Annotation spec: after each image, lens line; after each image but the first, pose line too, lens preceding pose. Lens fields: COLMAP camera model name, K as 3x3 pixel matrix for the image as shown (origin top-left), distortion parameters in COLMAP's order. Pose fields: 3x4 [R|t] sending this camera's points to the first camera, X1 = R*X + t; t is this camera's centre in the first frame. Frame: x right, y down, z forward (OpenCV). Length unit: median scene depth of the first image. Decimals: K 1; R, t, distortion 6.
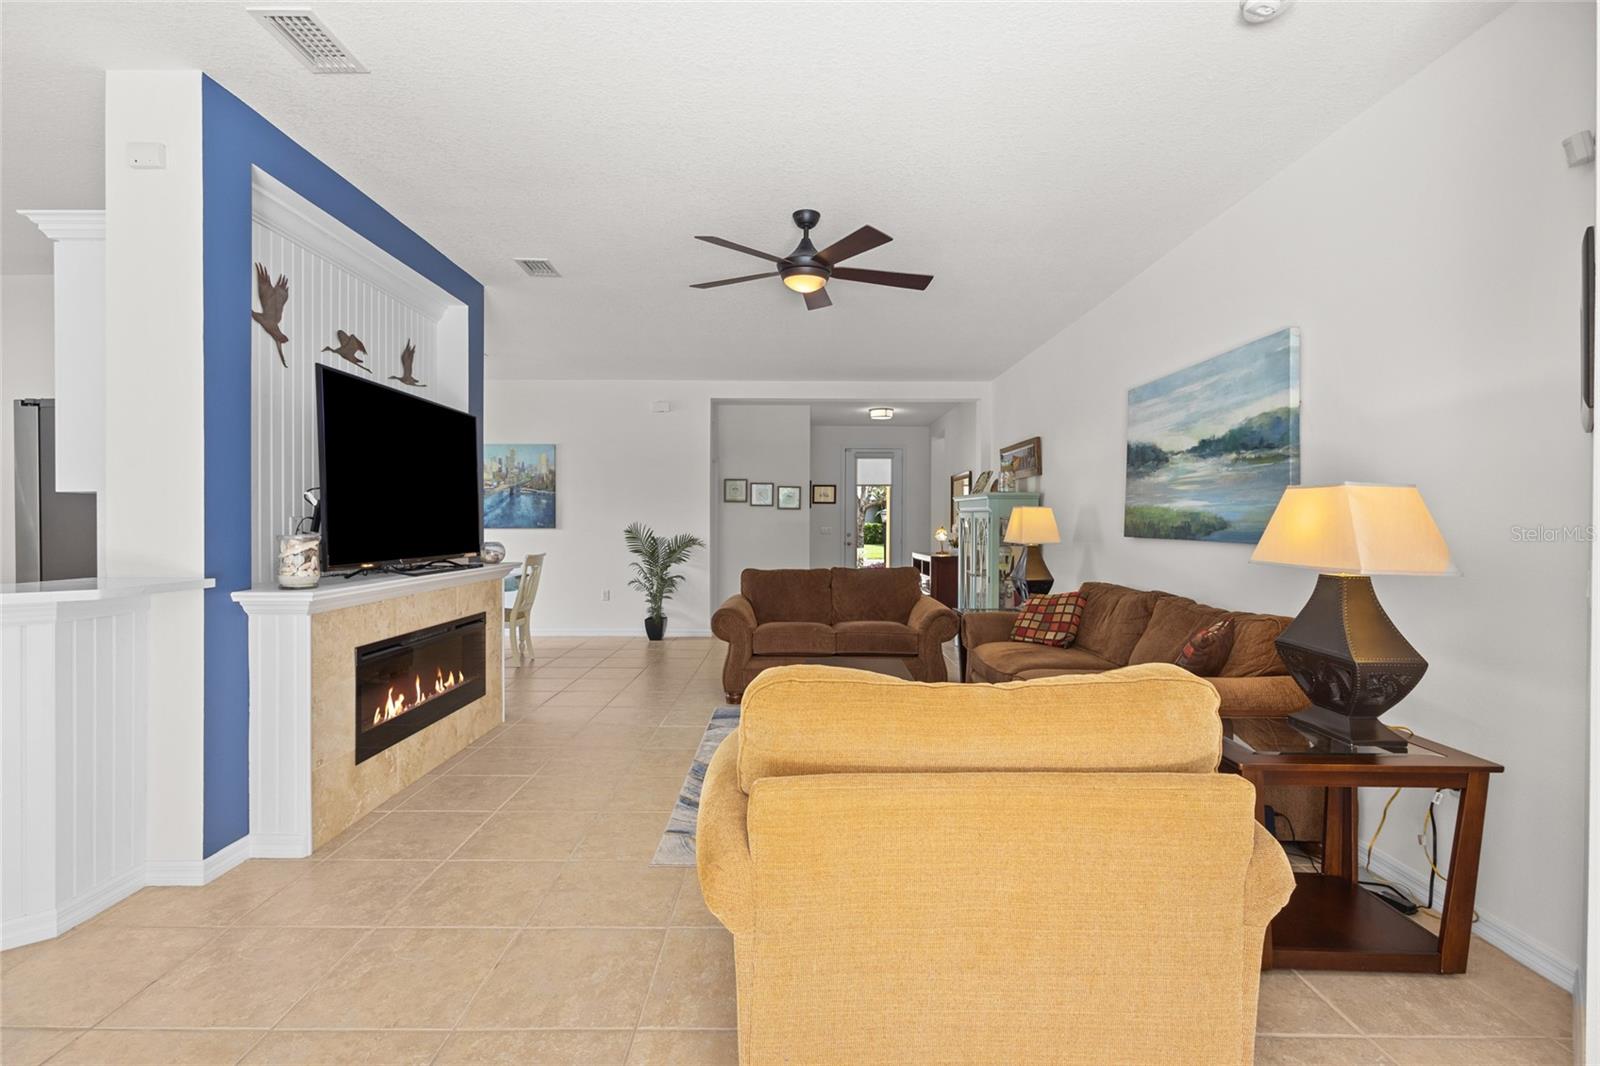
lens RADIAL K [[743.4, 0, 792.5], [0, 743.4, 527.7], [0, 0, 1]] dist [0.003288, -0.000663]
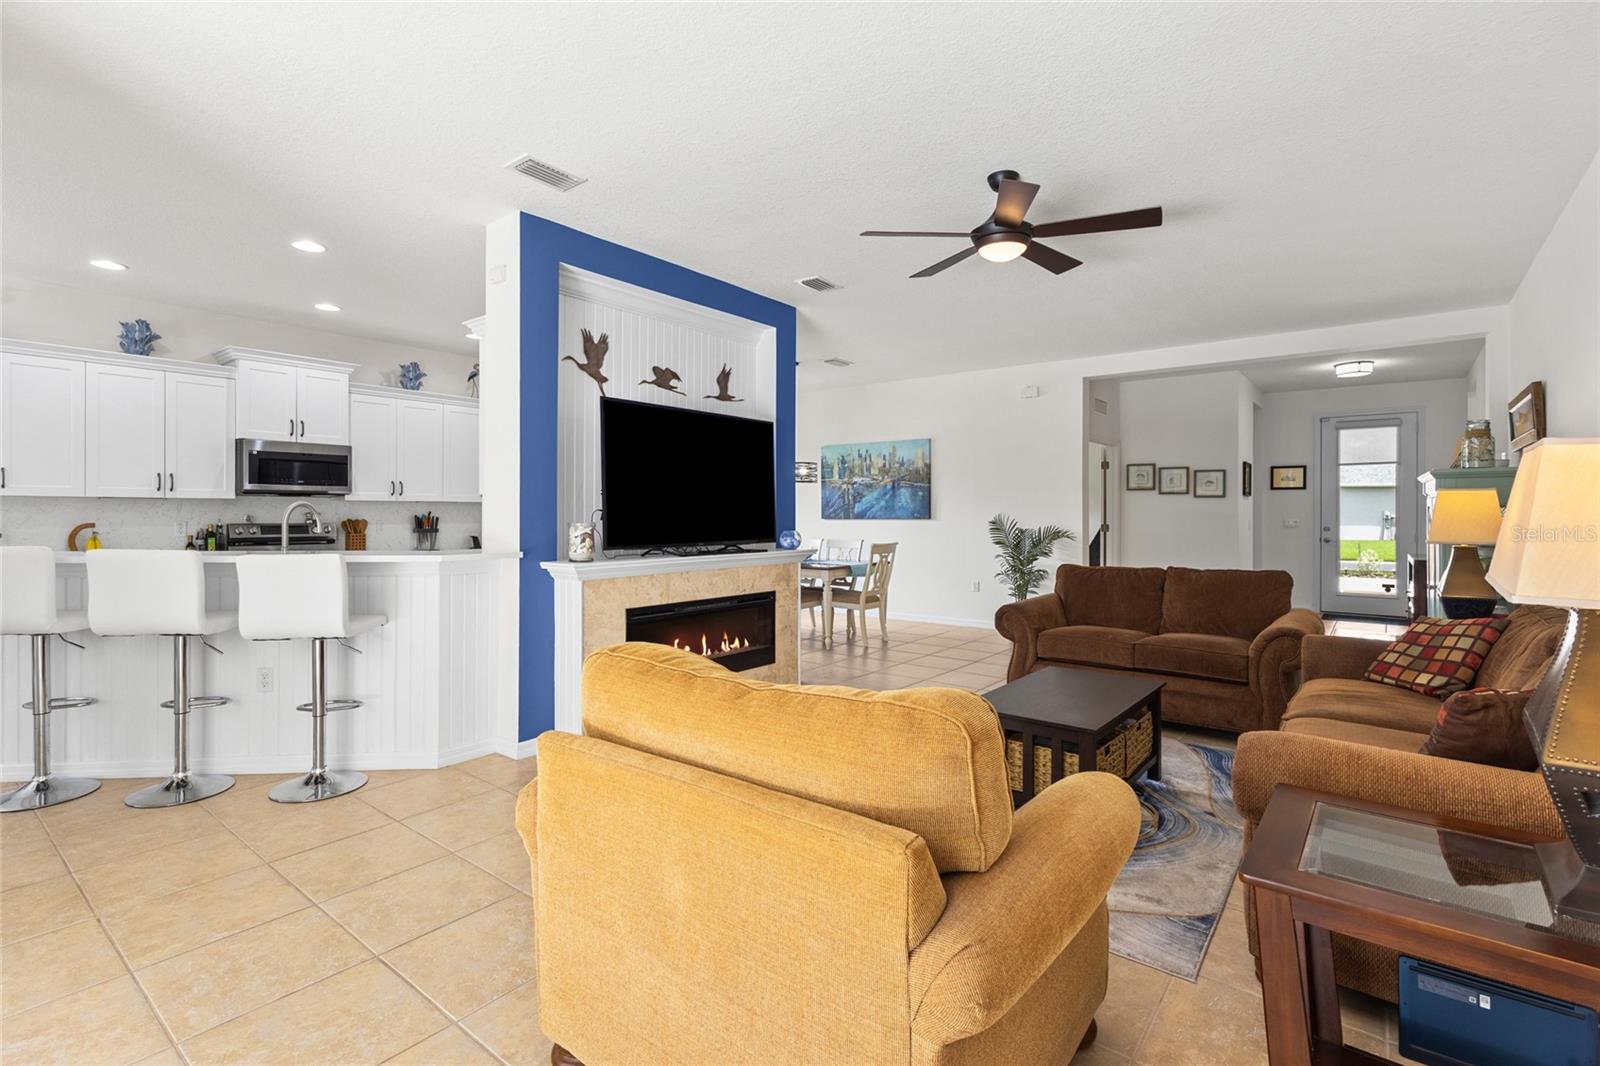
lens RADIAL K [[743.4, 0, 773.0], [0, 743.4, 512.1], [0, 0, 1]] dist [0.003288, -0.000663]
pose [[0.780903, -0.002129, -0.624649, 0.307808], [-0.003460, 0.999964, -0.007734, -0.000145], [0.624643, 0.008201, 0.780867, 0.094556]]
